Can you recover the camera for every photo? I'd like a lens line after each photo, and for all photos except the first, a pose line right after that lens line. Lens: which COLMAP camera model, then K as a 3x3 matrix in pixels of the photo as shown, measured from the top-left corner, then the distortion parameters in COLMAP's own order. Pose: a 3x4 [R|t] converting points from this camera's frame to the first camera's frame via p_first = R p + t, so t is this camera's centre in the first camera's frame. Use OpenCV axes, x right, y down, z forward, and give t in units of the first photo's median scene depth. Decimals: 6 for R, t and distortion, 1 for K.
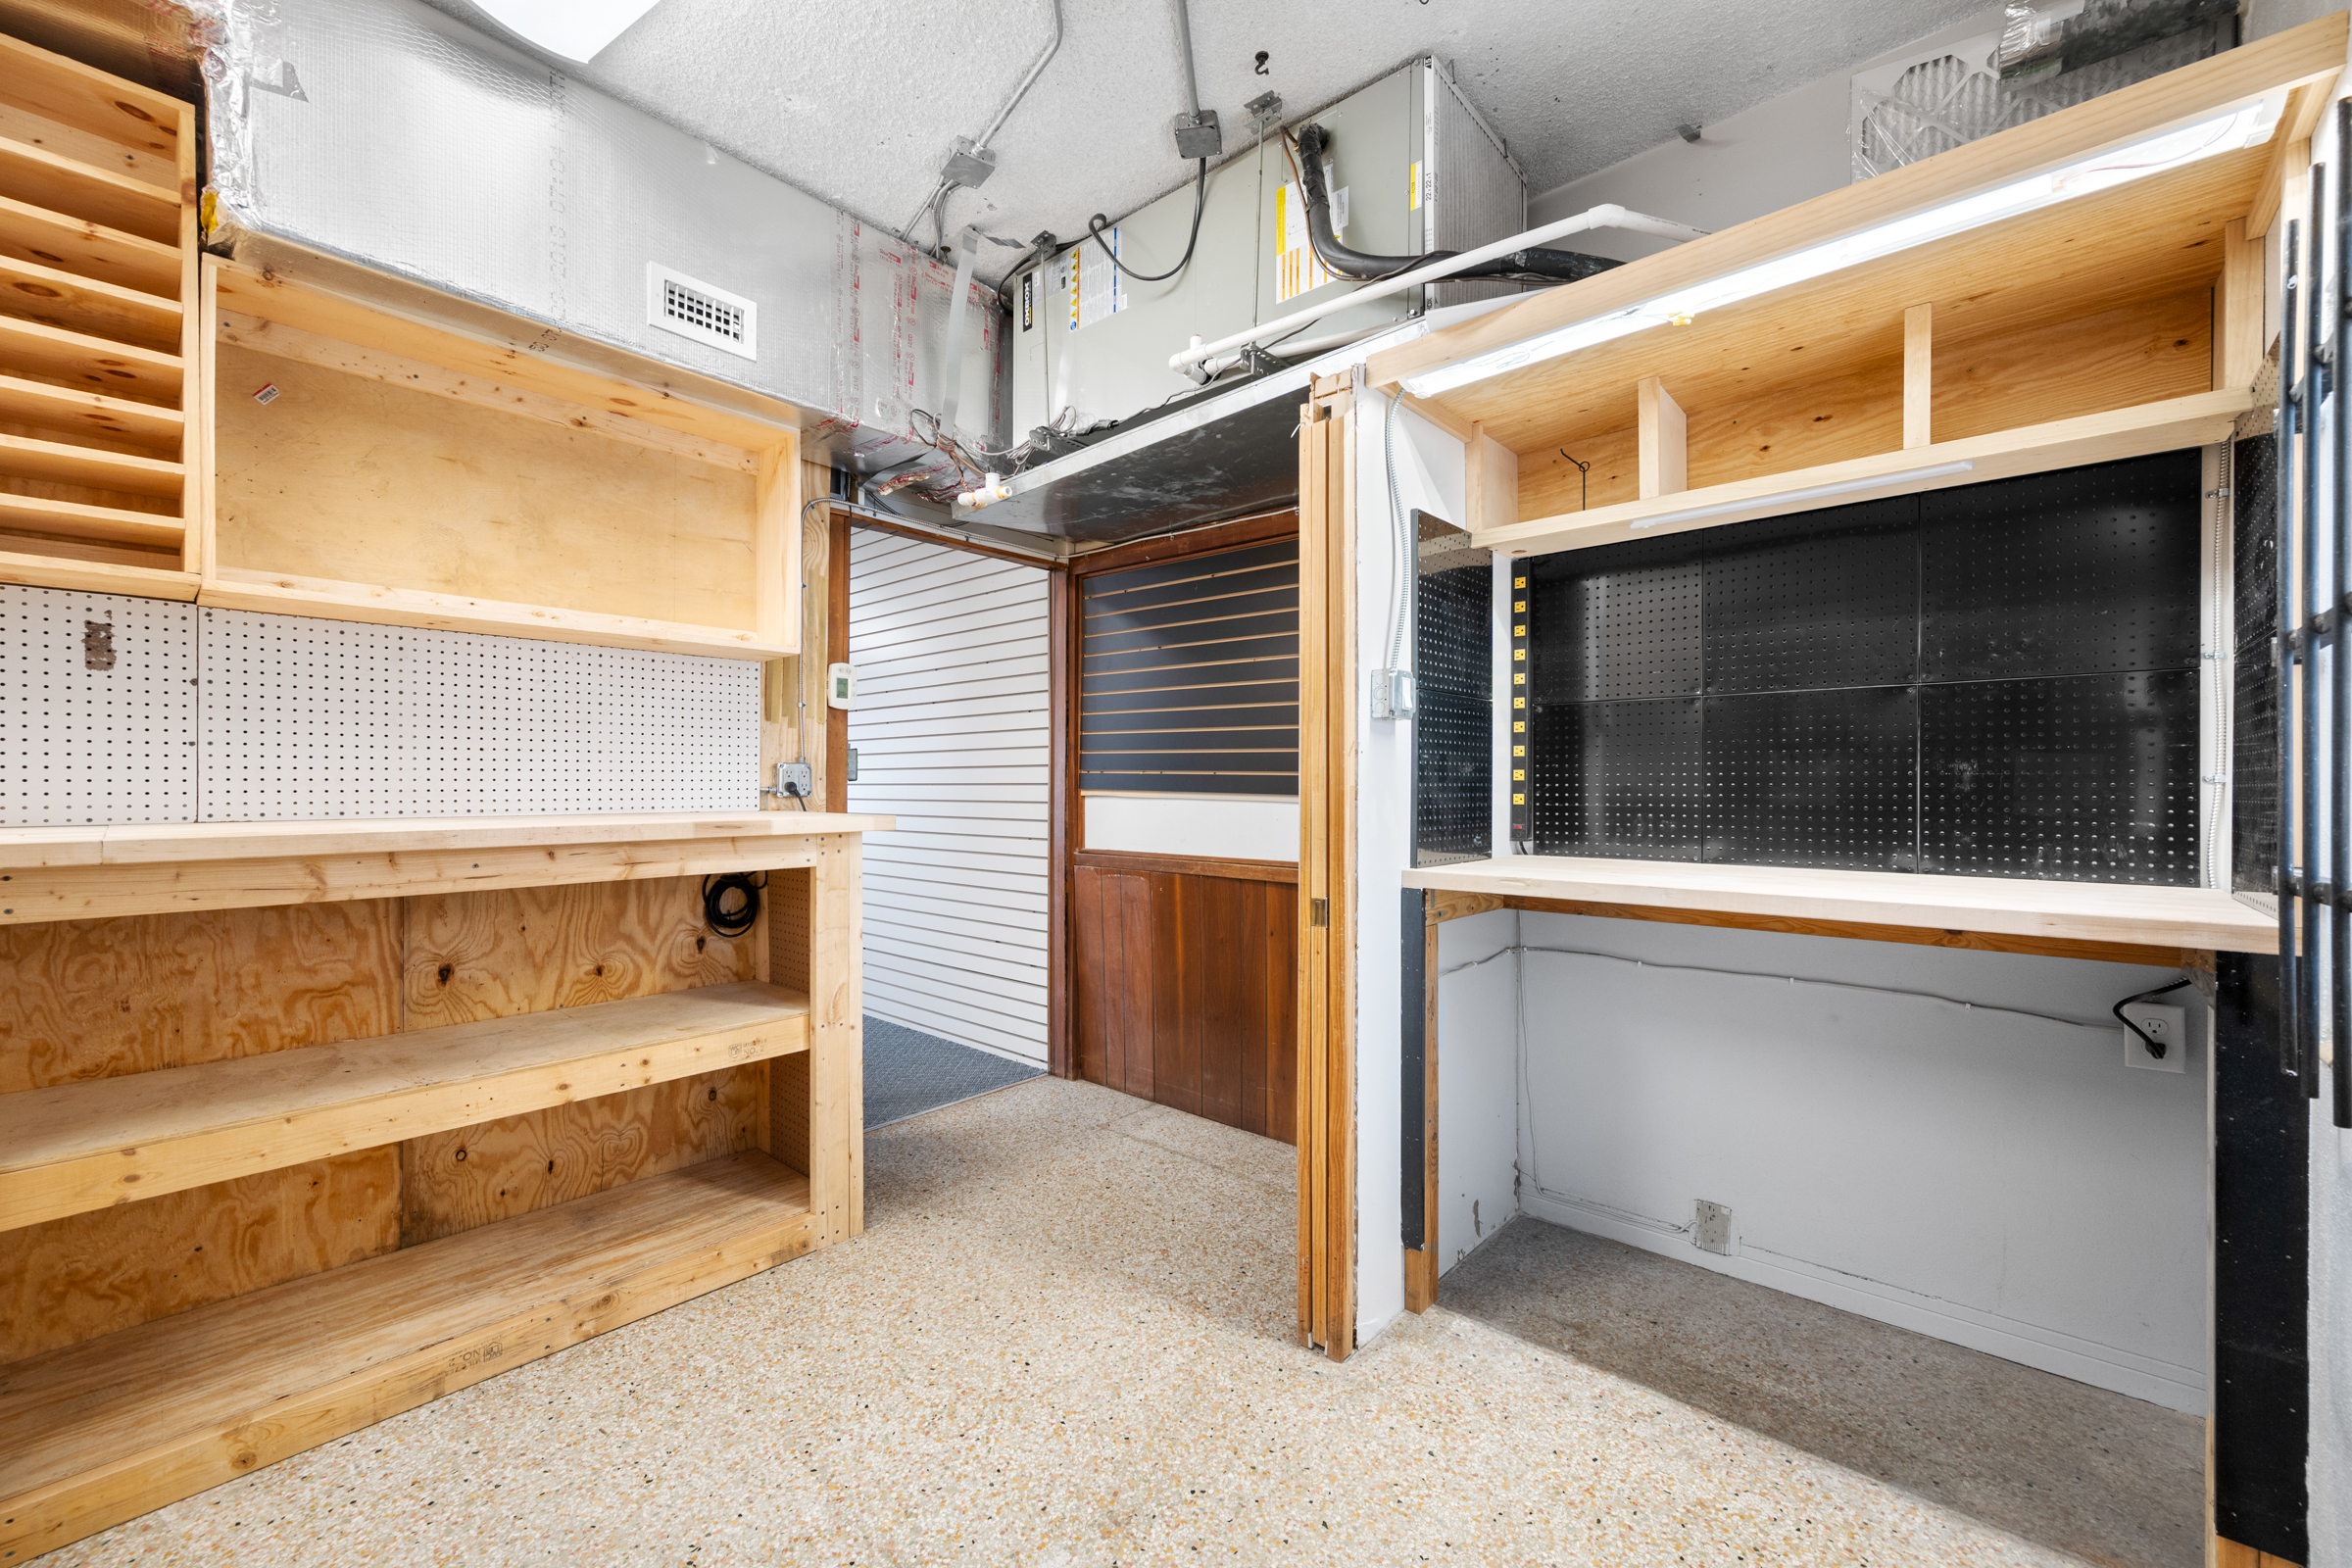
lens RADIAL K [[931.9, 0, 1186.6], [0, 931.9, 772.7], [0, 0, 1]] dist [-0.000682, -0.000359]
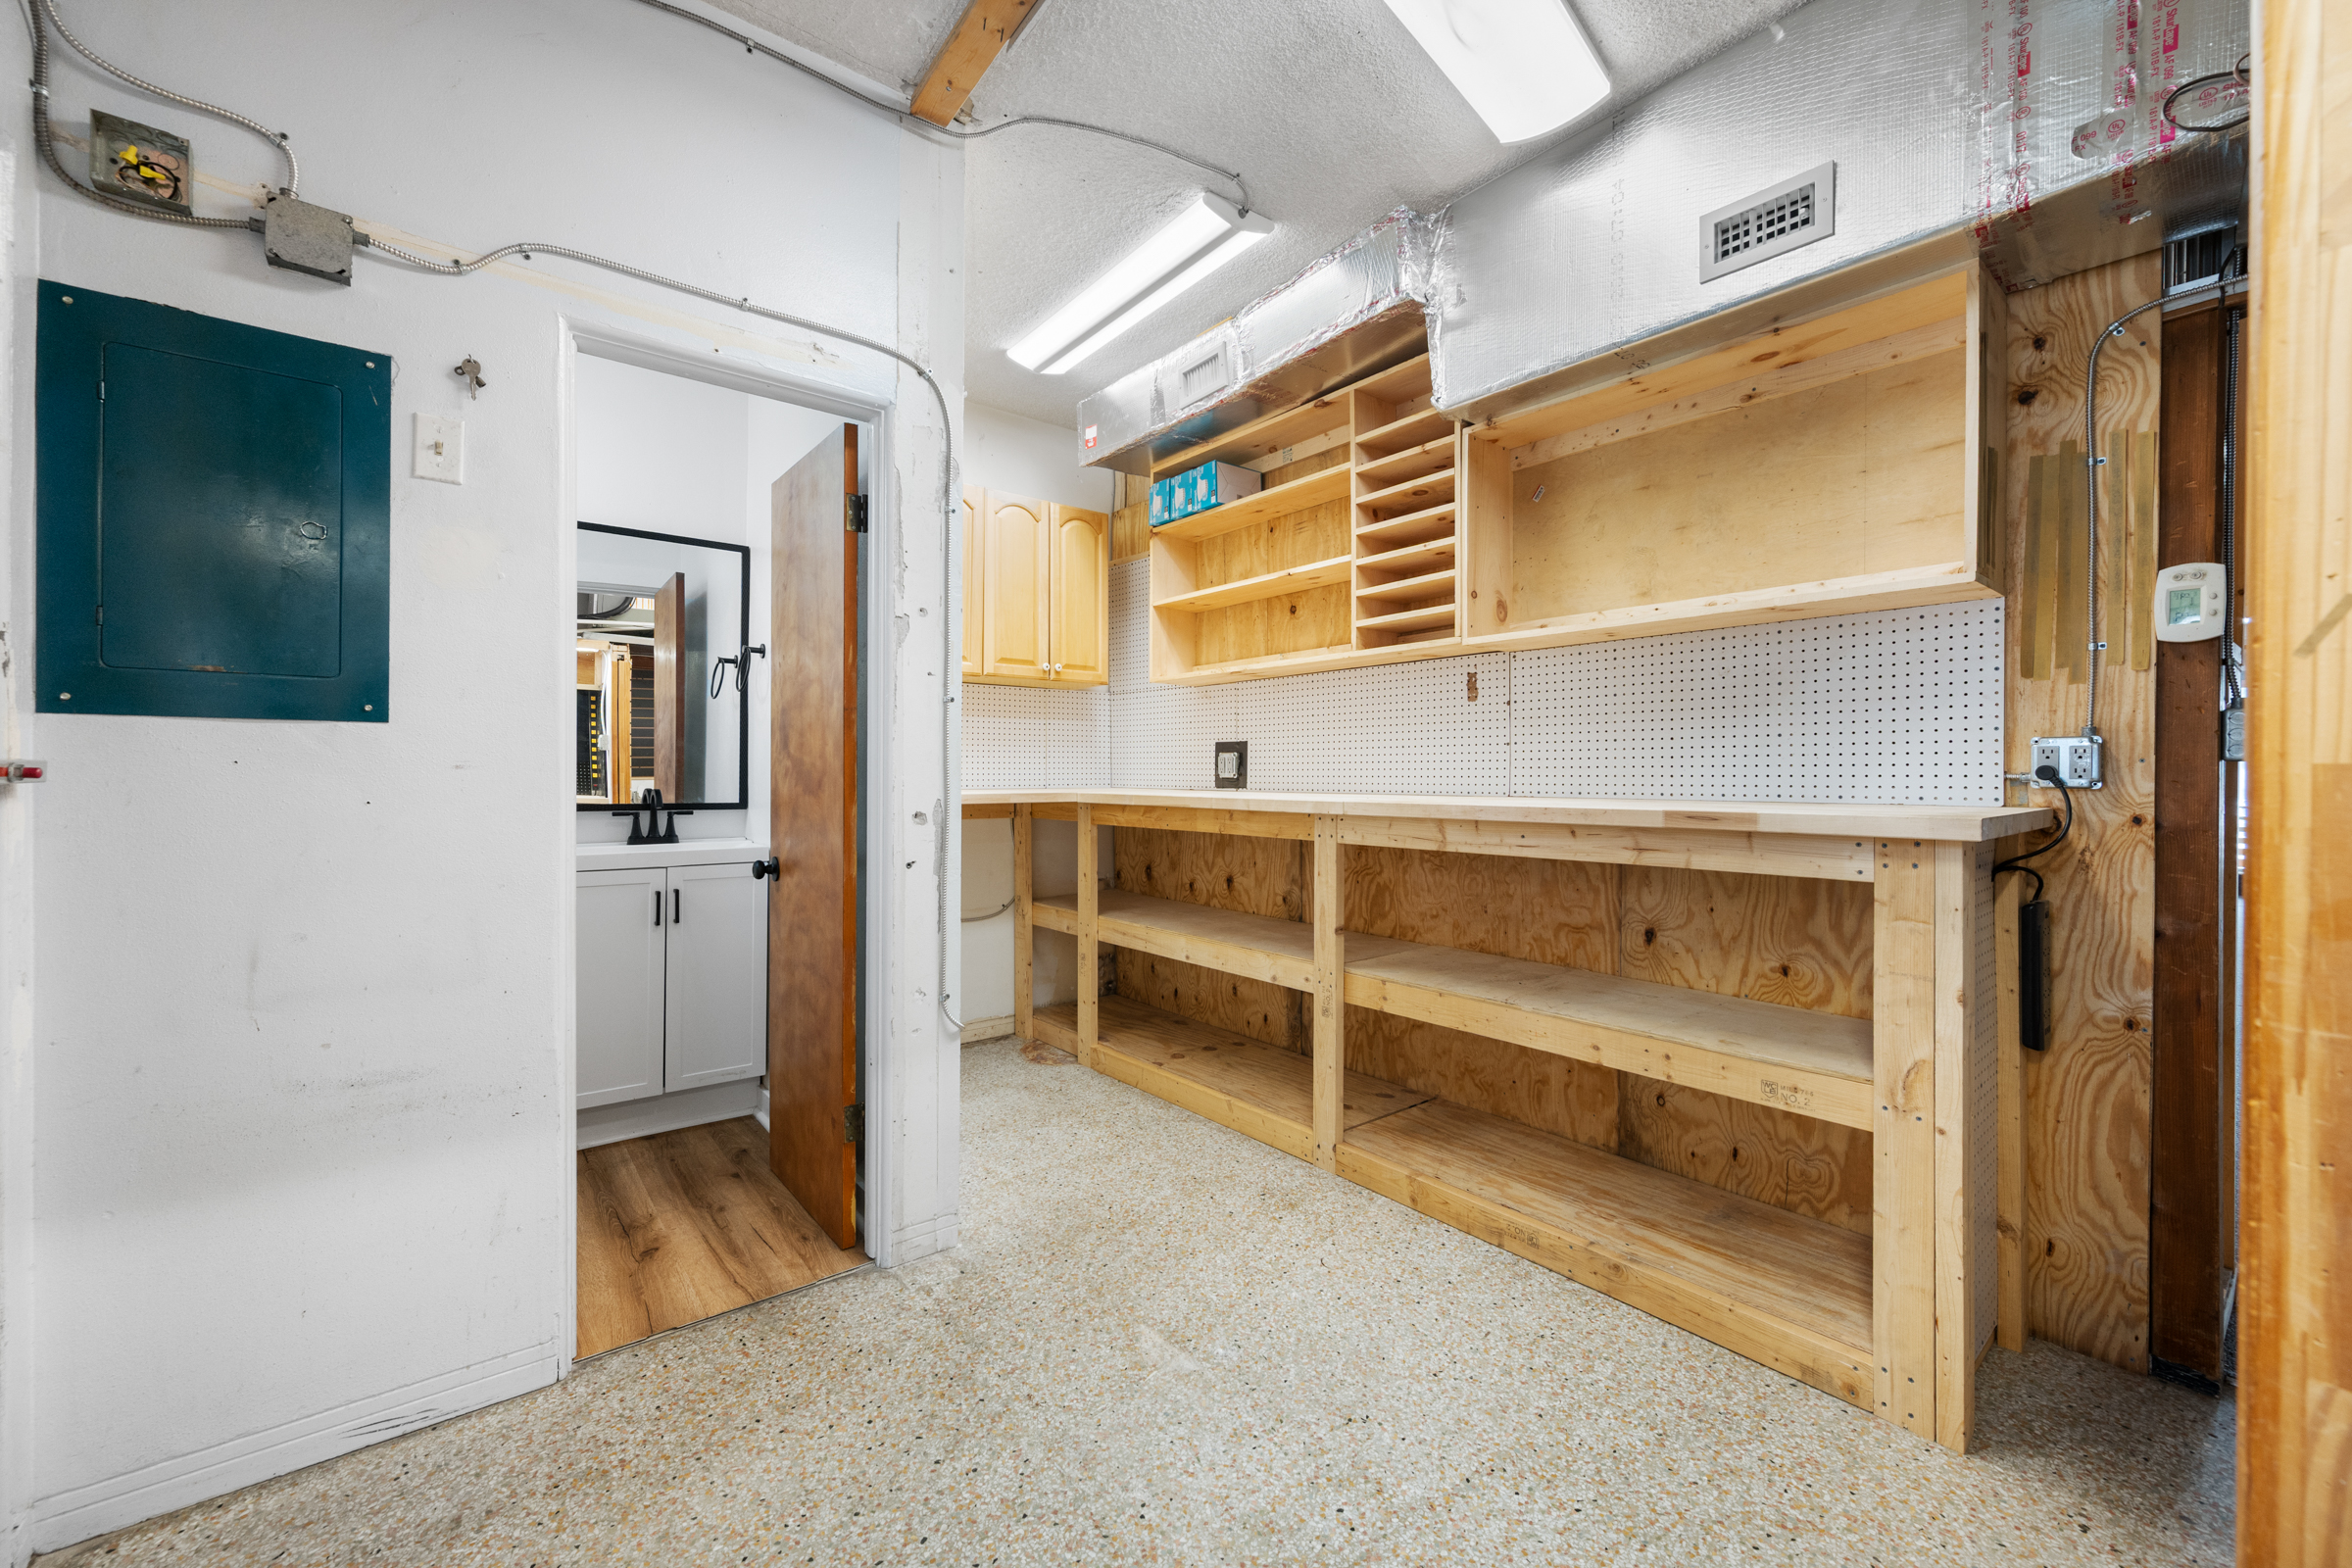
lens RADIAL K [[921.0, 0, 1163.1], [0, 921.0, 773.7], [0, 0, 1]] dist [0.000393, 0.000271]
pose [[-0.183027, 0.001367, -0.983107, 0.408296], [0.012522, 0.999921, -0.000941, 0.009983], [0.983028, -0.012483, -0.183029, 0.599631]]
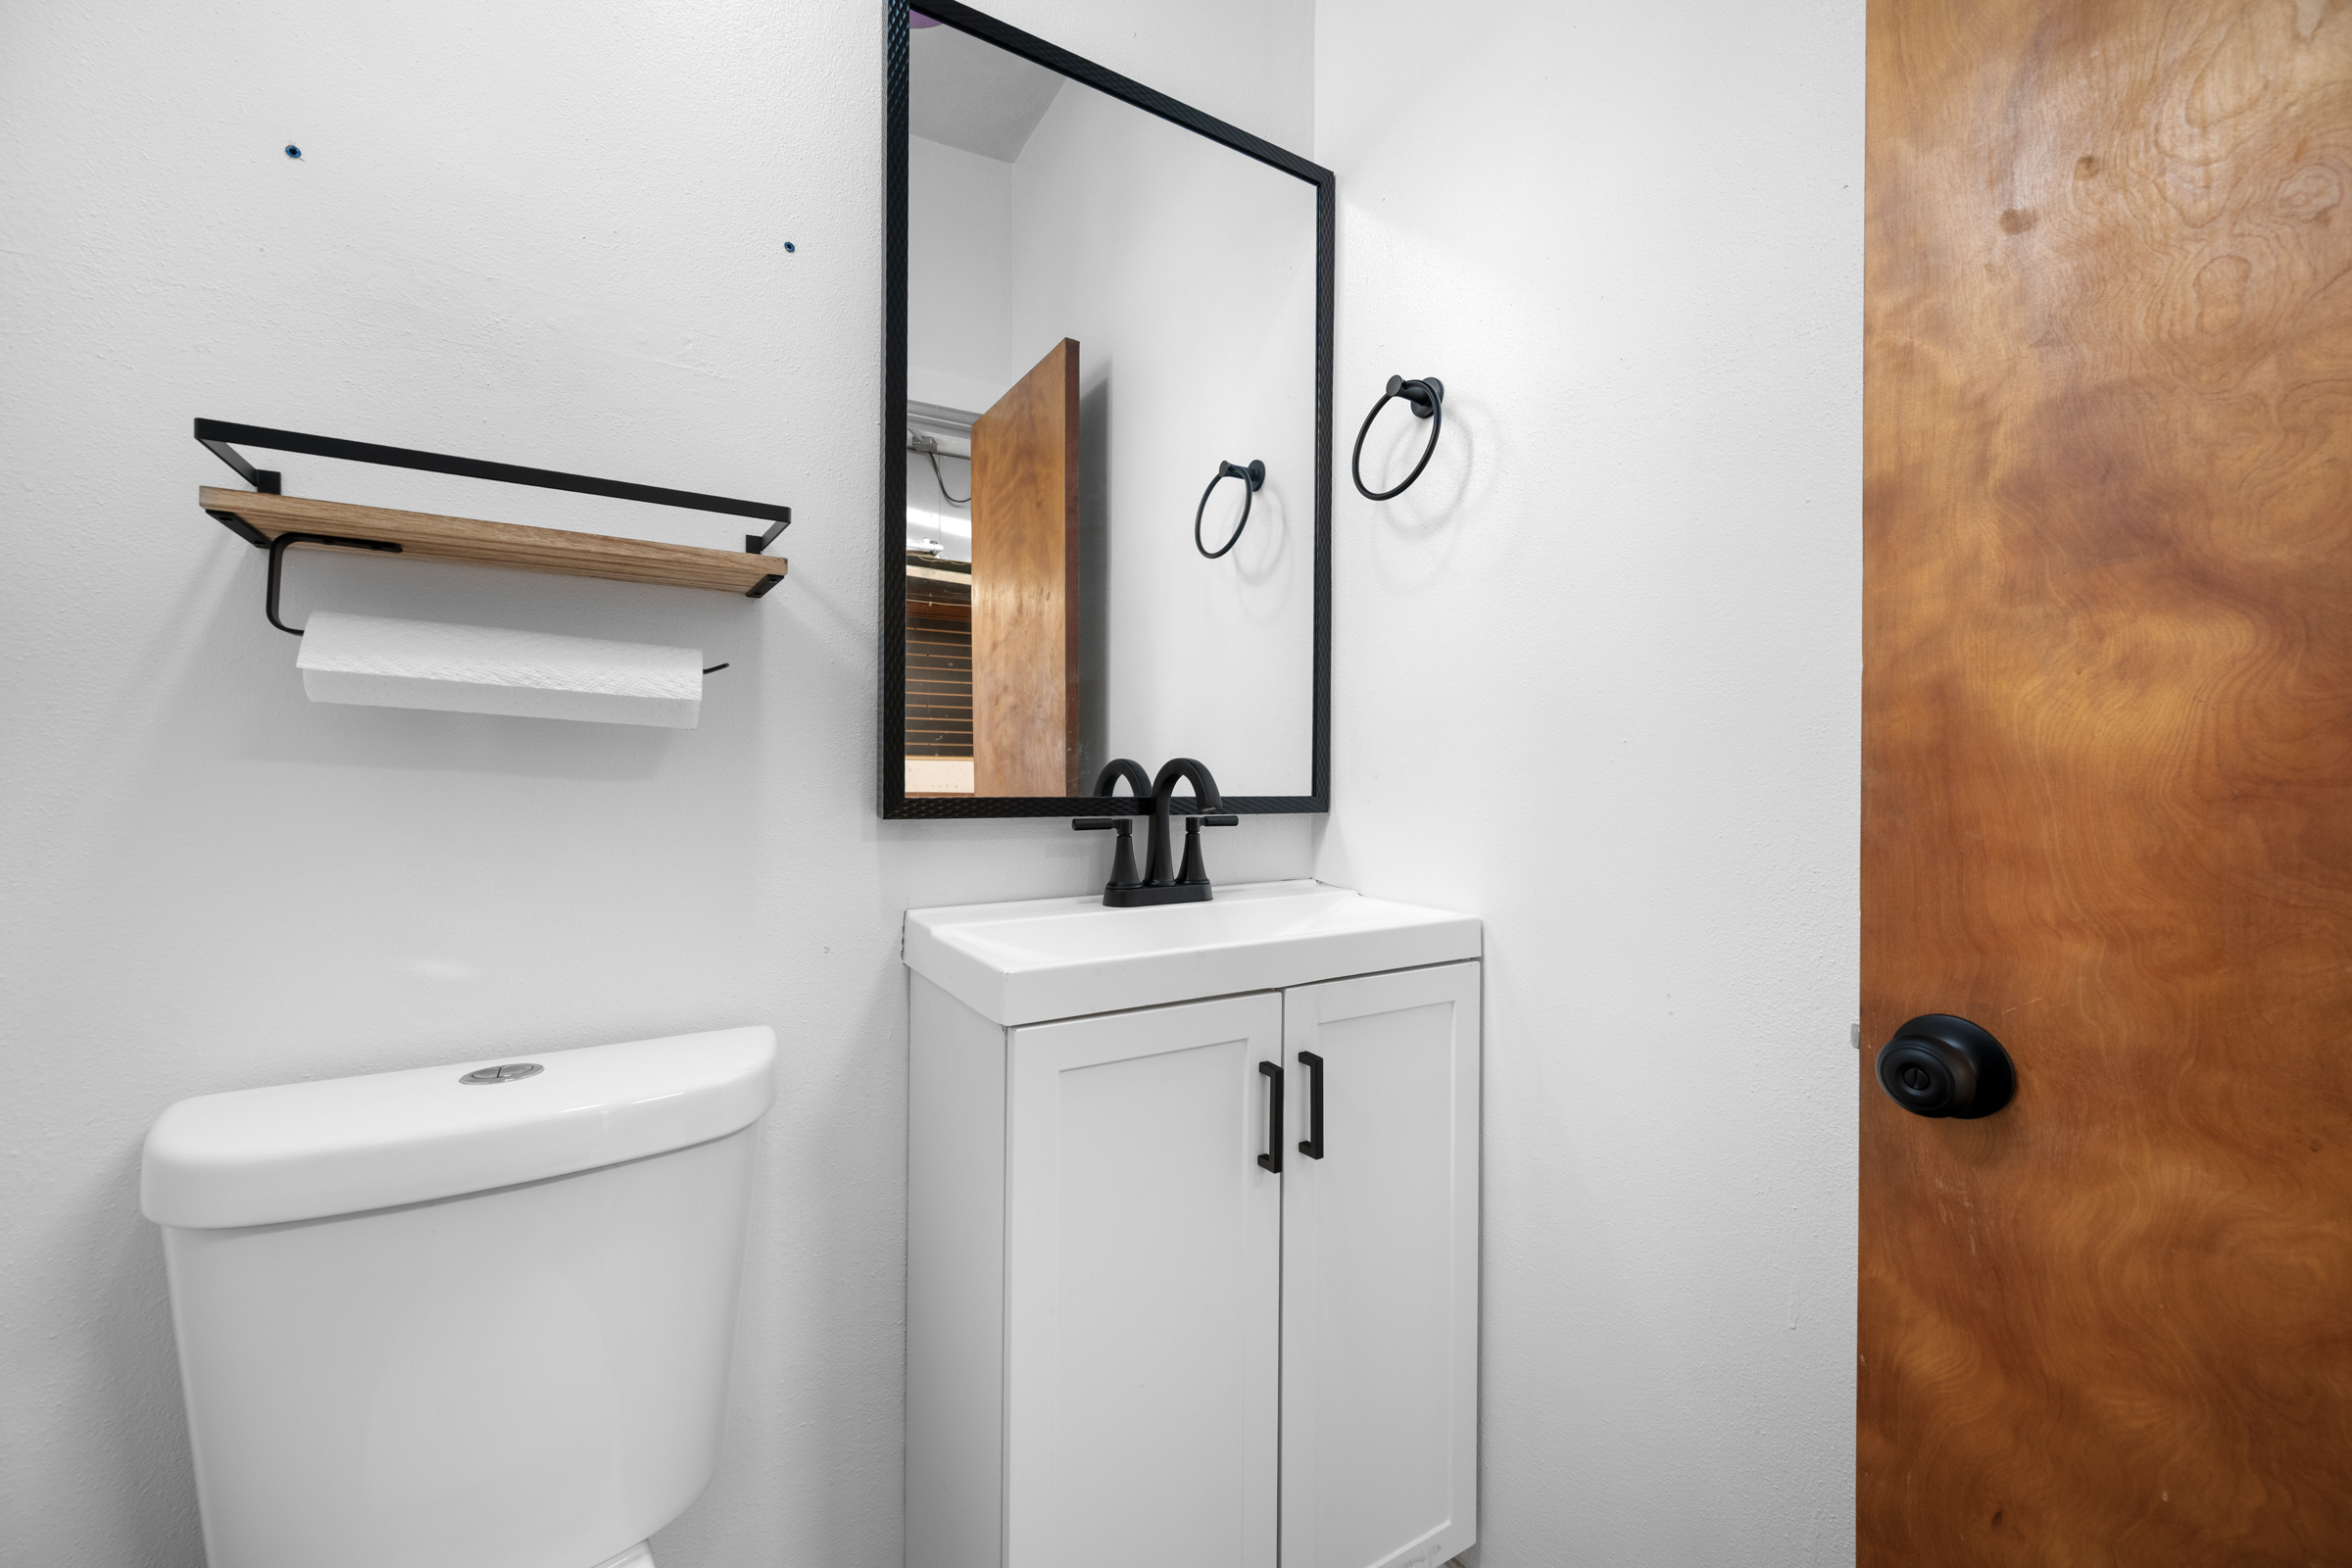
lens RADIAL K [[956.6, 0, 1232.4], [0, 956.6, 770.2], [0, 0, 1]] dist [-0.000165, -0.000140]
pose [[-0.262098, 0.006022, -0.965023, -0.291101], [0.009878, 0.999945, 0.003557, 0.026442], [0.964991, -0.008600, -0.262143, -0.217519]]
